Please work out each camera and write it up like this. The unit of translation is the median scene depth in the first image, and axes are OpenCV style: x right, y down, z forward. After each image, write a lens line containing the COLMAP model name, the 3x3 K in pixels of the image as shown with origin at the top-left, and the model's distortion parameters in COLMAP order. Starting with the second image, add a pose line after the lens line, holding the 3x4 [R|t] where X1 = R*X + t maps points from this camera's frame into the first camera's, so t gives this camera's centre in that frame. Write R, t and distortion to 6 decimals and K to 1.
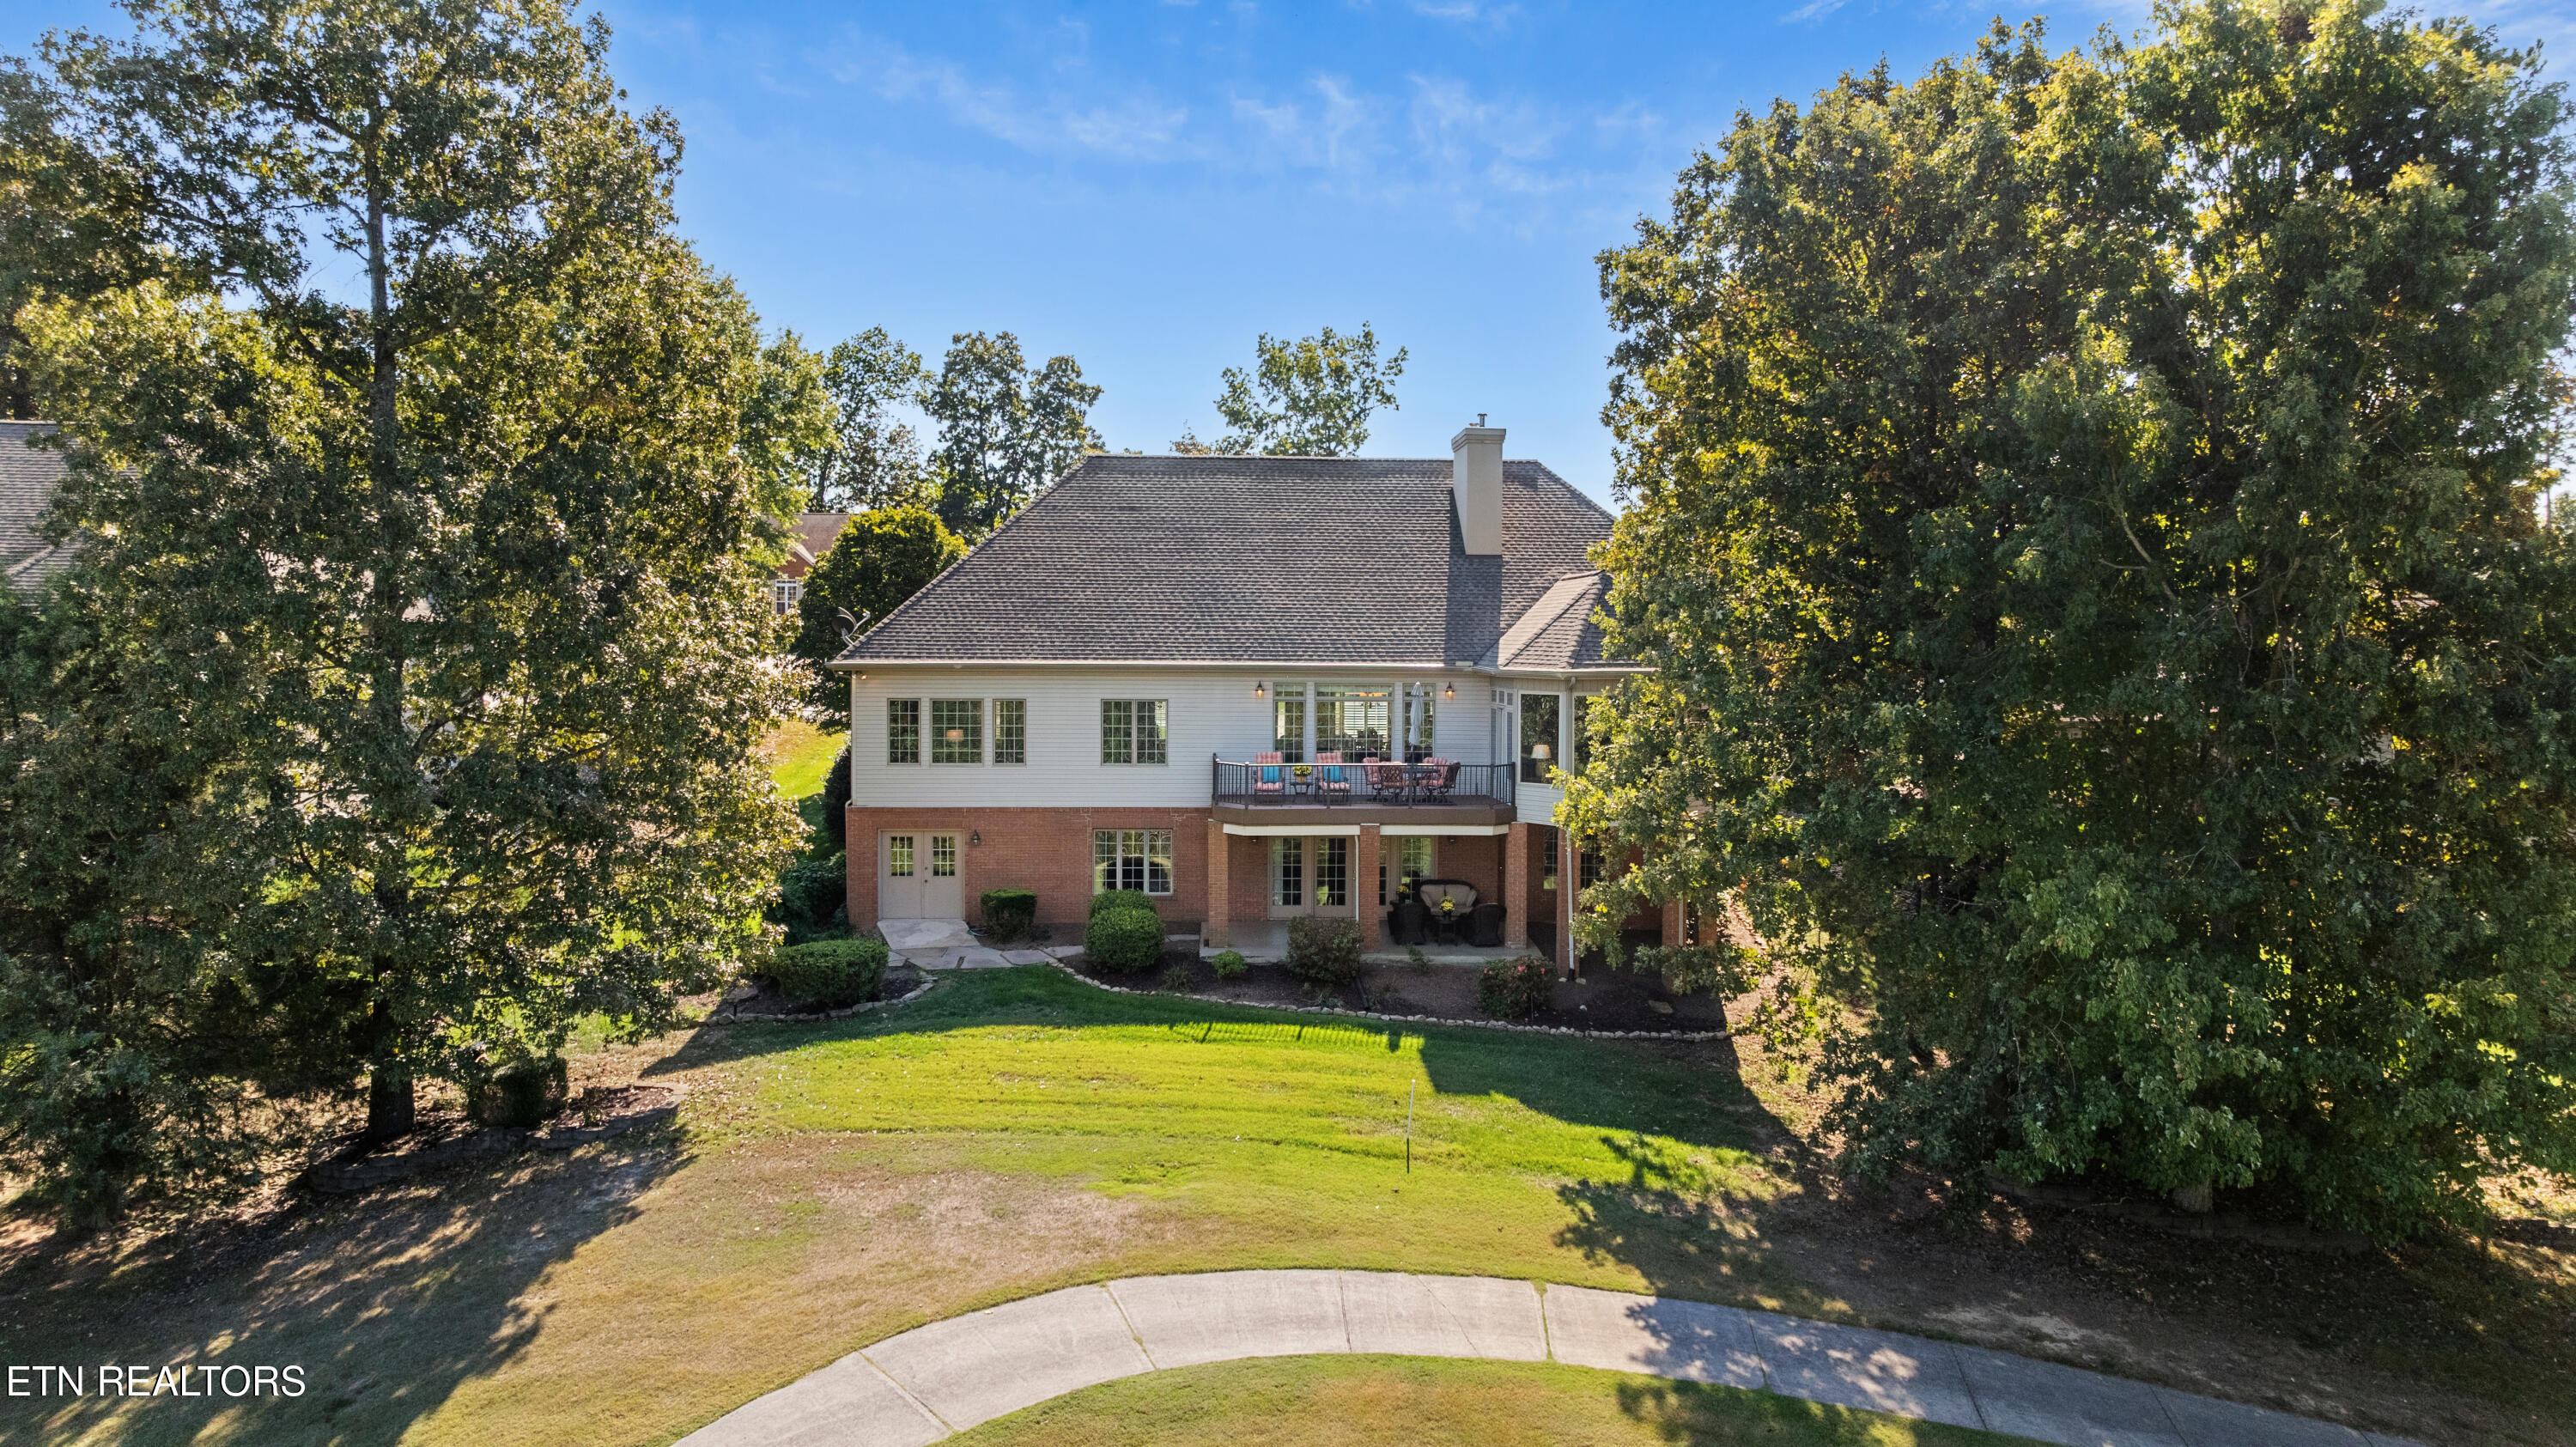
lens RADIAL K [[1812.1, 0, 1288.0], [0, 1812.1, 723.5], [0, 0, 1]] dist [-0.008390, -0.003742]
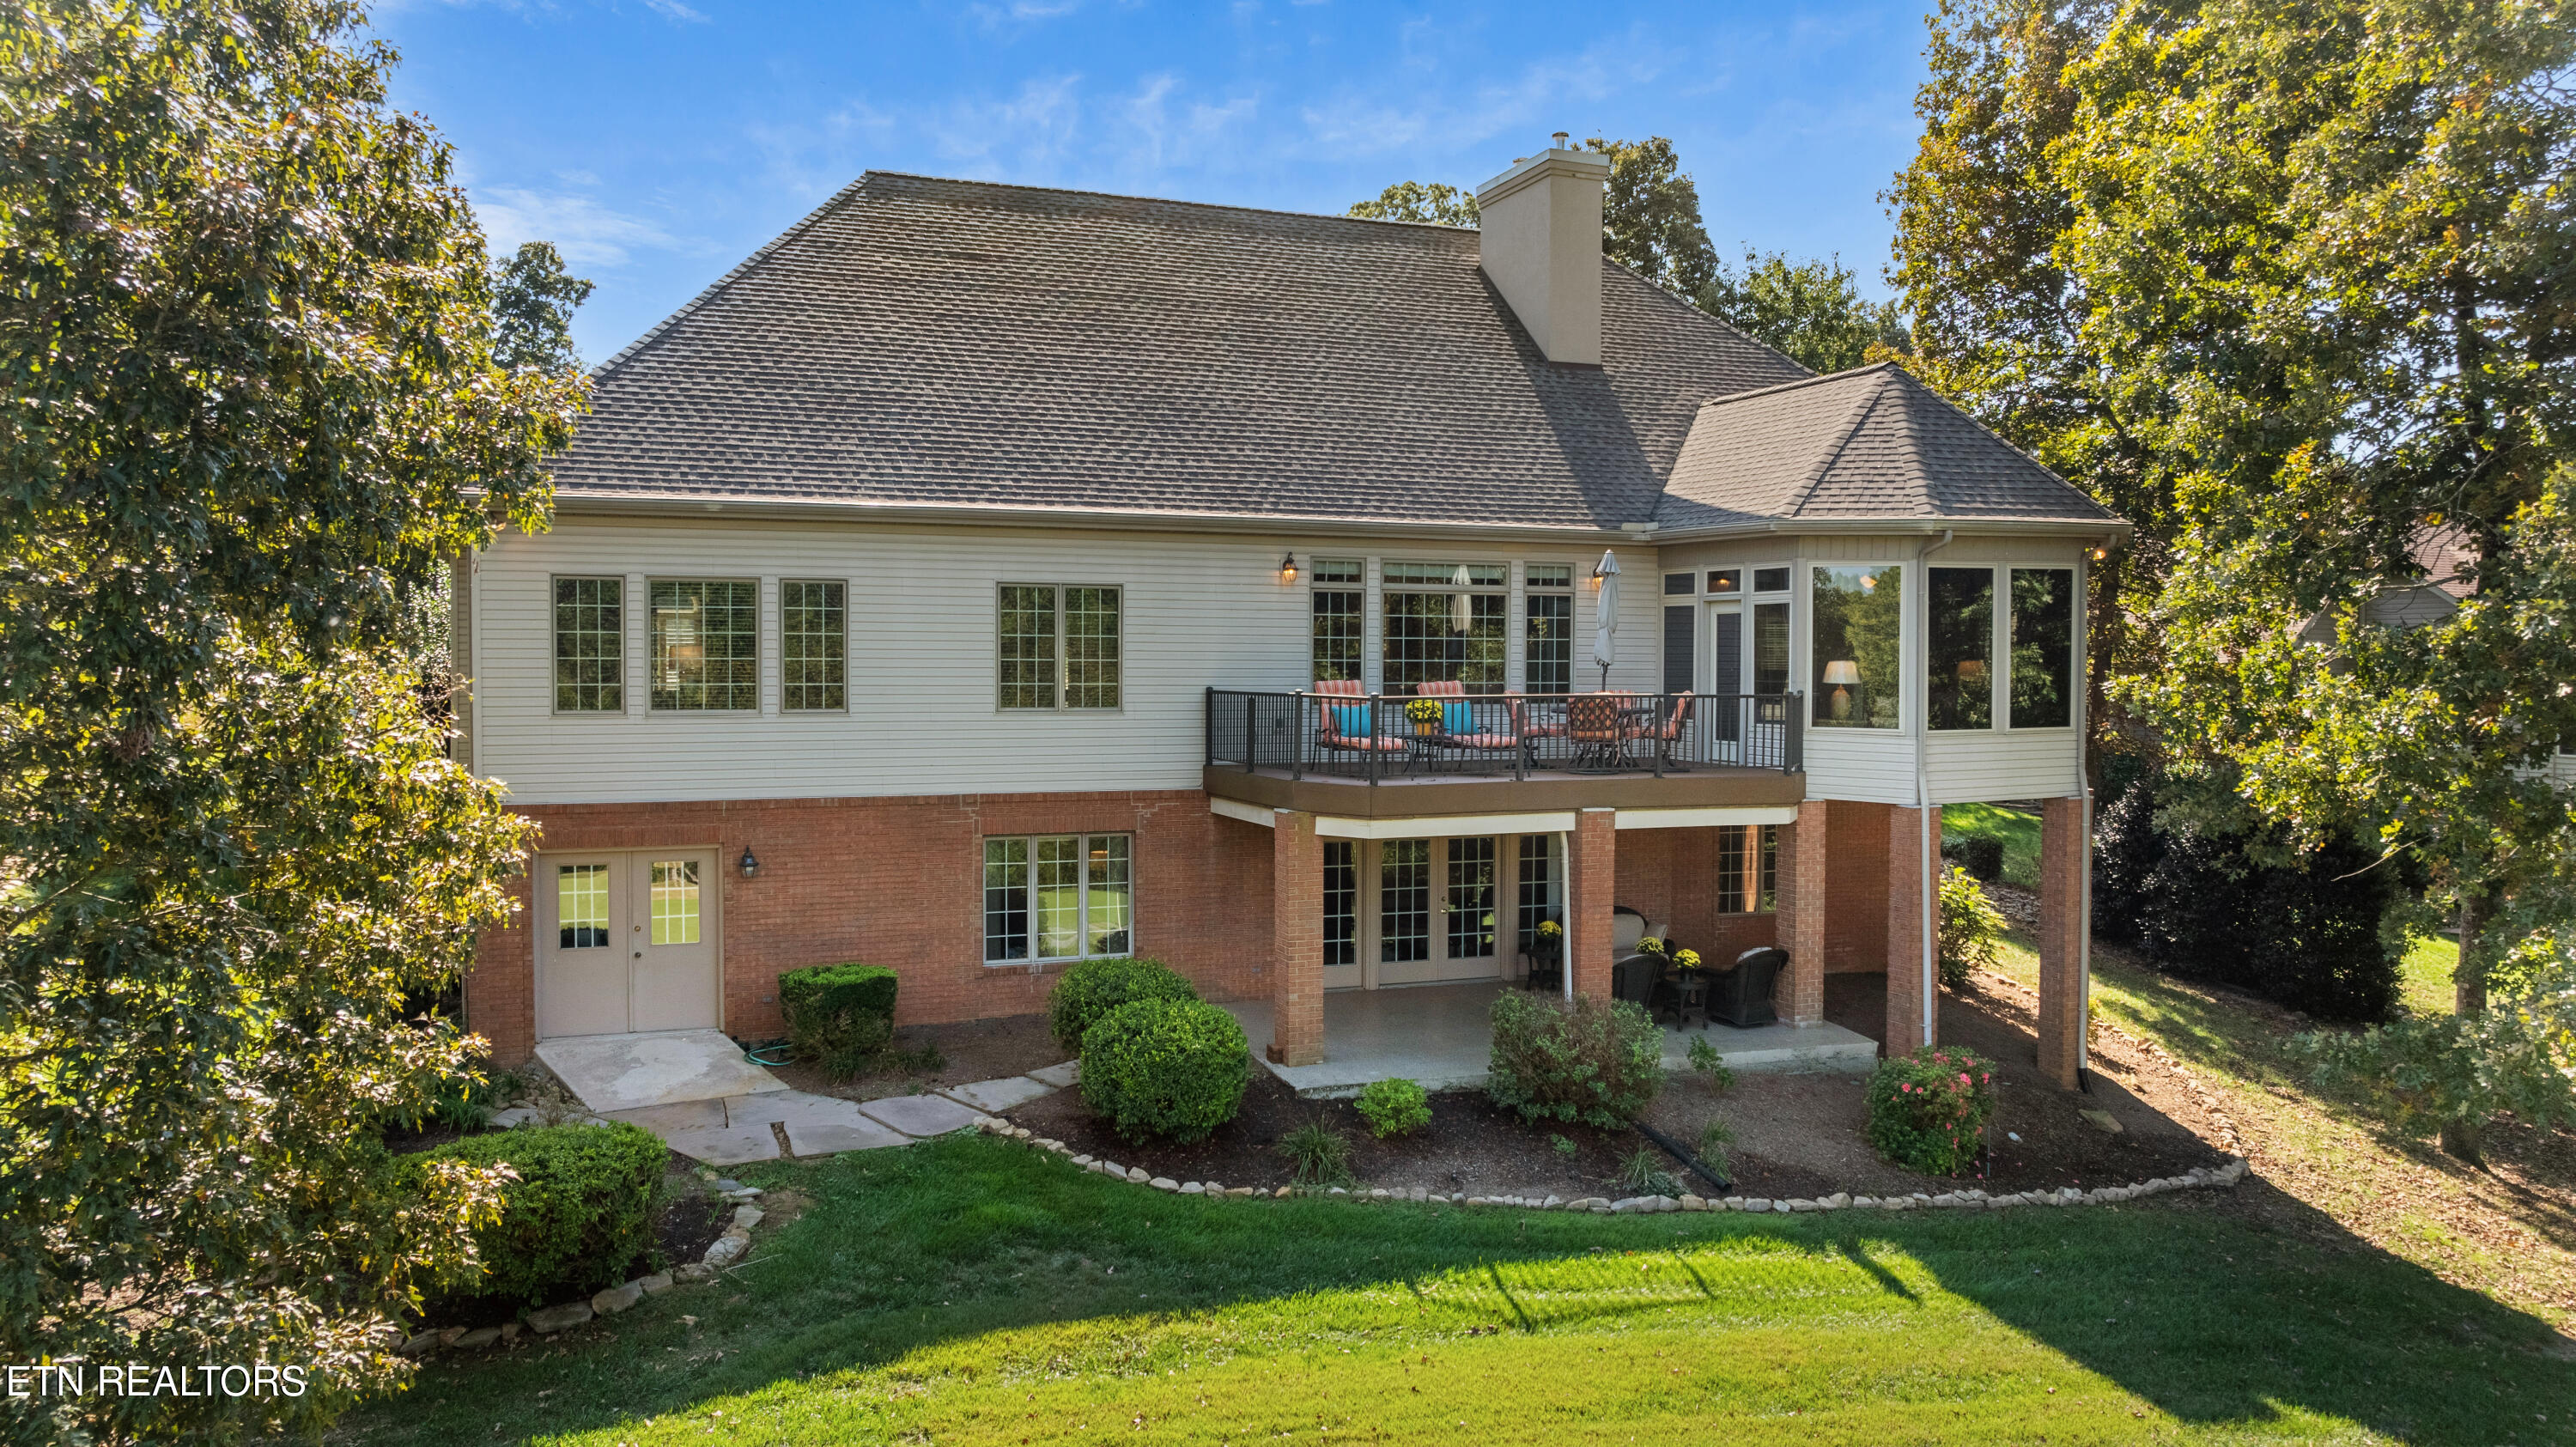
lens RADIAL K [[1812.1, 0, 1288.0], [0, 1812.1, 723.5], [0, 0, 1]] dist [-0.008390, -0.003742]
pose [[0.952062, -0.012655, 0.305642, -0.183172], [0.012834, 0.999917, 0.001424, 0.026925], [-0.305634, 0.002567, 0.952145, 0.492061]]
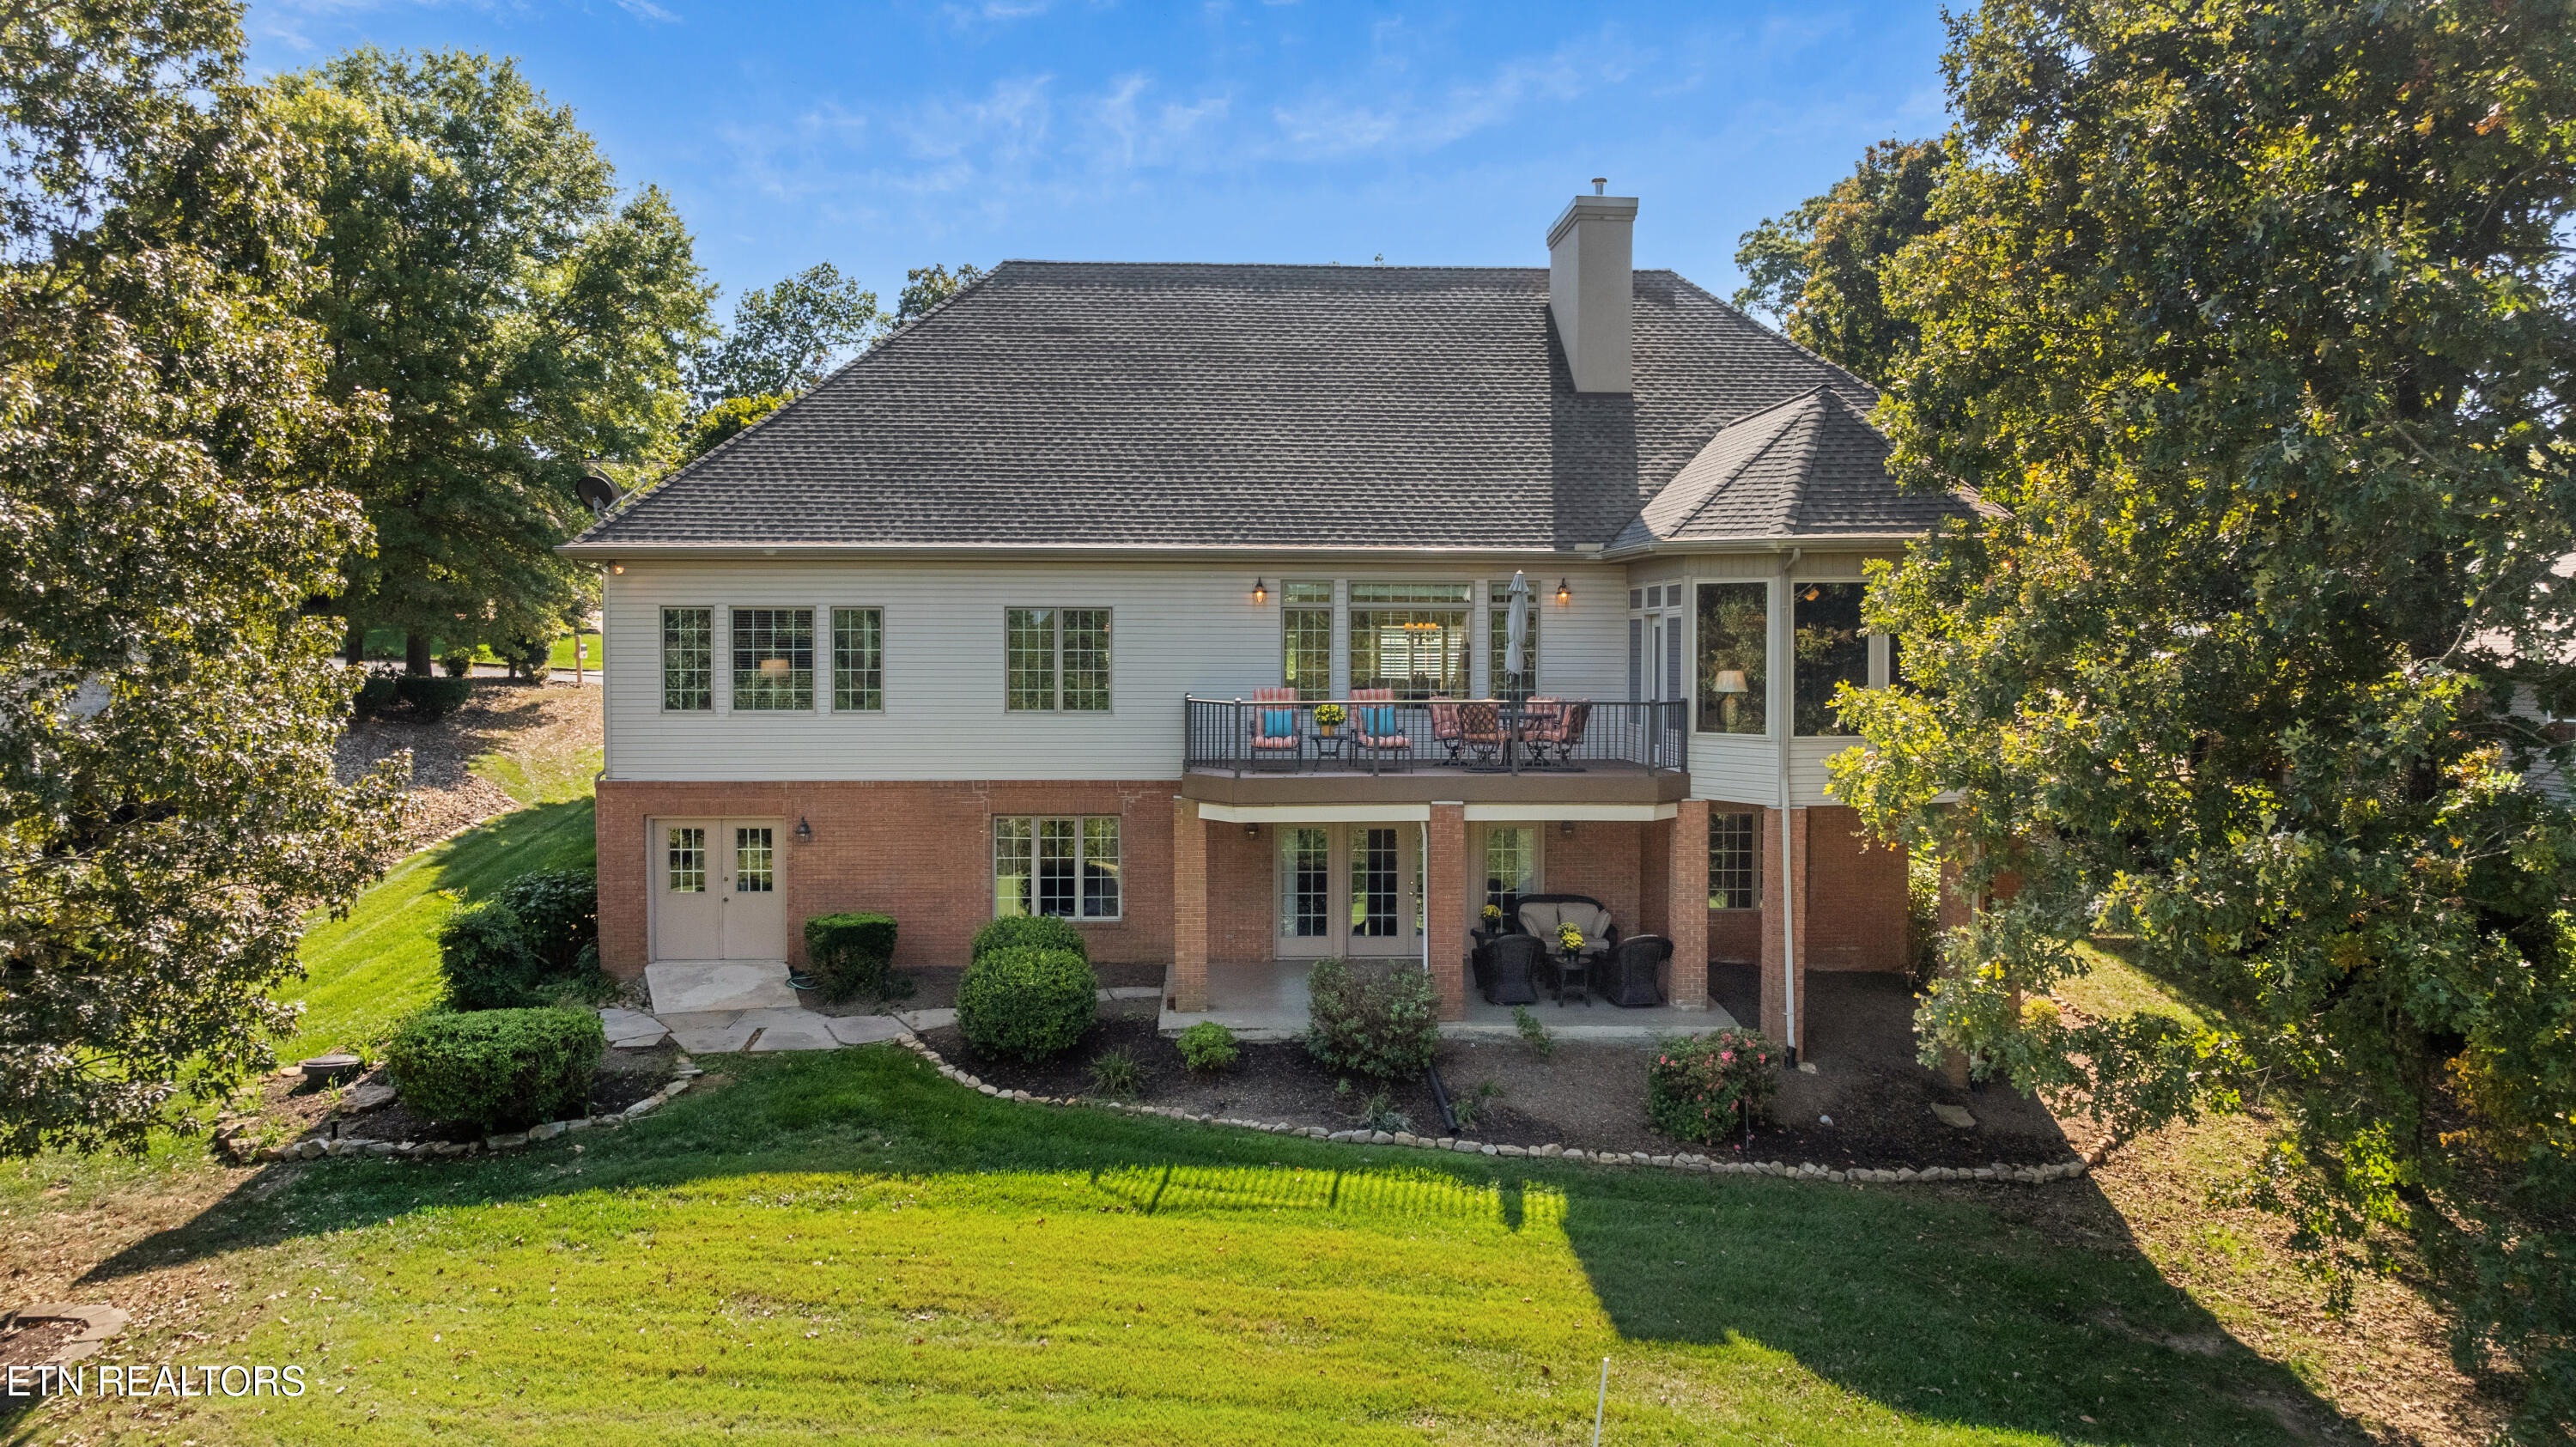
lens RADIAL K [[1812.1, 0, 1288.0], [0, 1812.1, 723.5], [0, 0, 1]] dist [-0.008390, -0.003742]
pose [[0.999993, -0.003597, -0.001274, -0.005130], [0.003594, 0.999990, -0.002776, 0.028977], [0.001284, 0.002772, 0.999995, 0.380025]]
